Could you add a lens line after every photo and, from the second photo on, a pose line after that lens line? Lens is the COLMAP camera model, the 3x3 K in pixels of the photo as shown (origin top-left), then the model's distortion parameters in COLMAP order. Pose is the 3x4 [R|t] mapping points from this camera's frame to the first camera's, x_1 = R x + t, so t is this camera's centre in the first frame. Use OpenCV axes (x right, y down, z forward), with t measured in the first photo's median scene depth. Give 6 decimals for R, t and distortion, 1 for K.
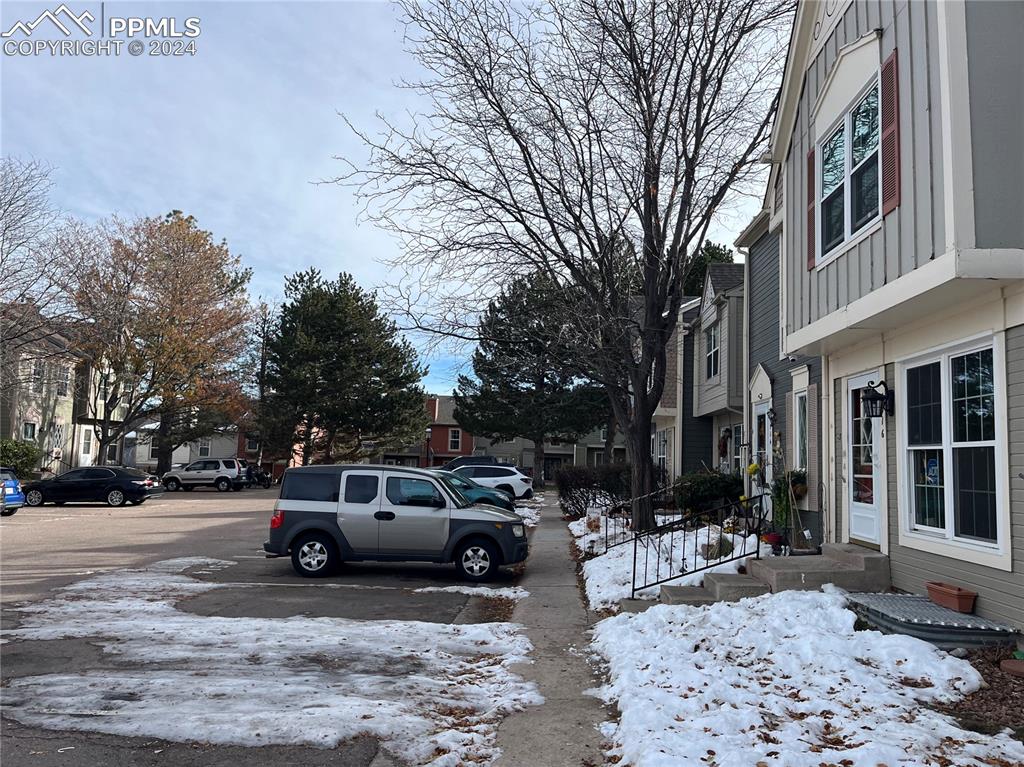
lens RADIAL K [[776.0, 0, 508.4], [0, 776.0, 386.4], [0, 0, 1]] dist [0.097286, -0.135679]
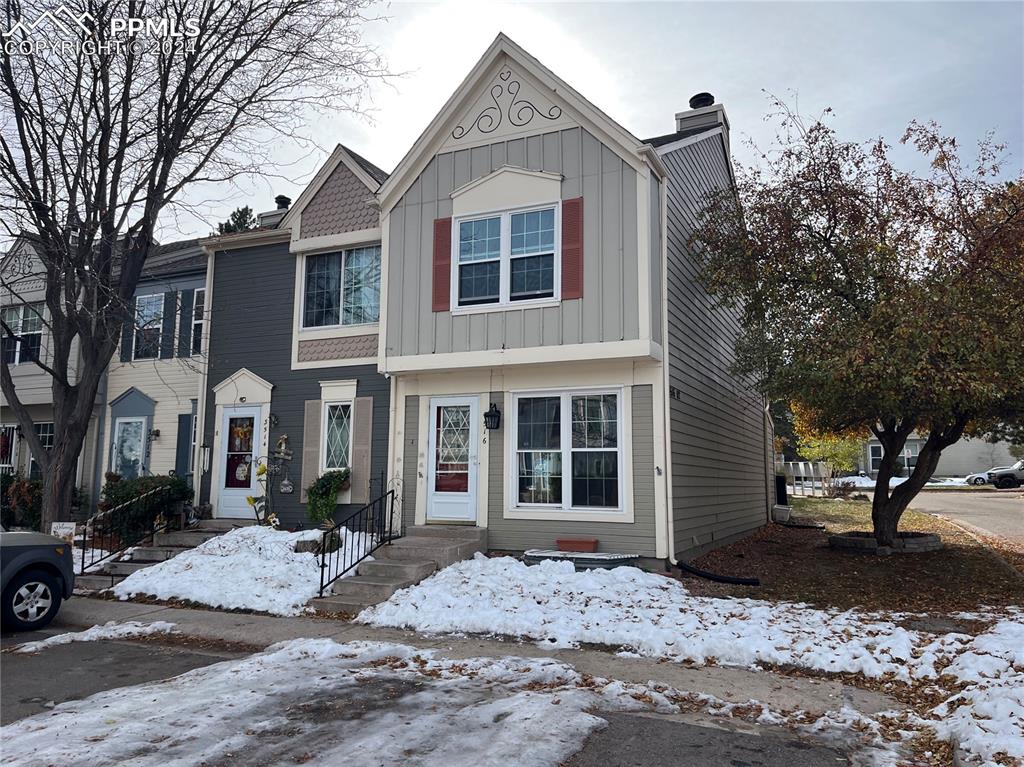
lens RADIAL K [[777.0, 0, 517.3], [0, 777.0, 377.0], [0, 0, 1]] dist [0.100229, -0.140853]
pose [[0.364757, 0.099831, 0.925736, -0.838289], [-0.084872, 0.993661, -0.073715, 0.046058], [-0.927227, -0.051681, 0.370917, 0.459634]]
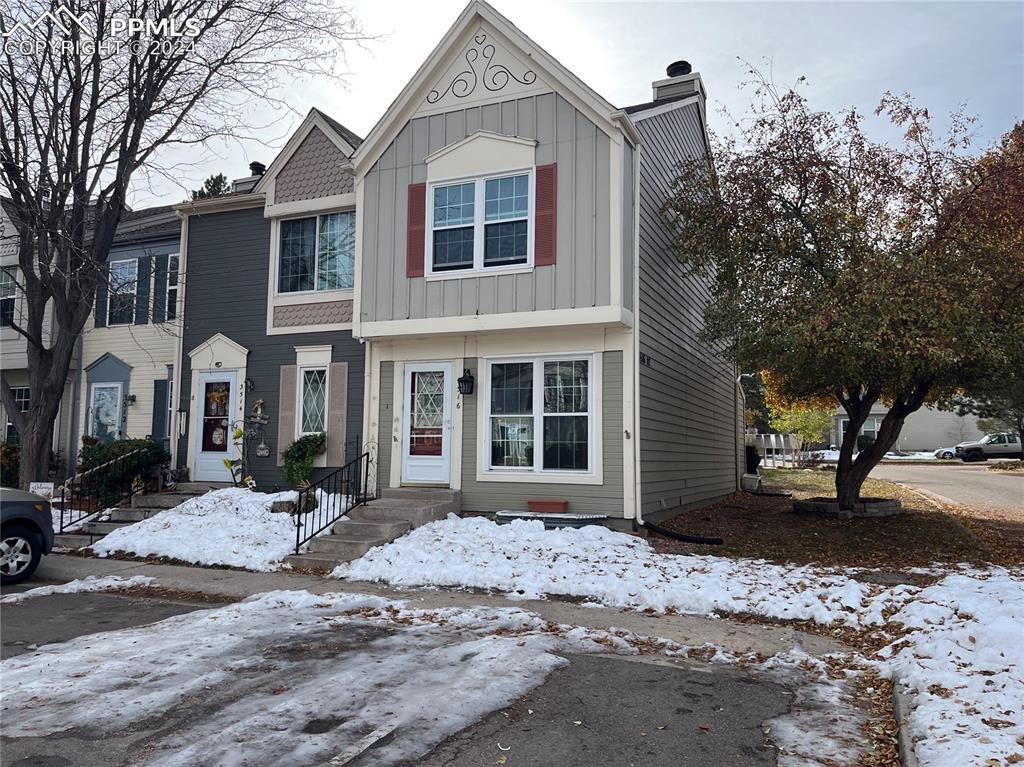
lens RADIAL K [[776.0, 0, 508.4], [0, 776.0, 386.4], [0, 0, 1]] dist [0.097286, -0.135679]
pose [[0.348457, 0.060197, 0.935390, -0.852942], [-0.090202, 0.995458, -0.030460, 0.062884], [-0.932974, -0.073760, 0.352305, 0.442680]]
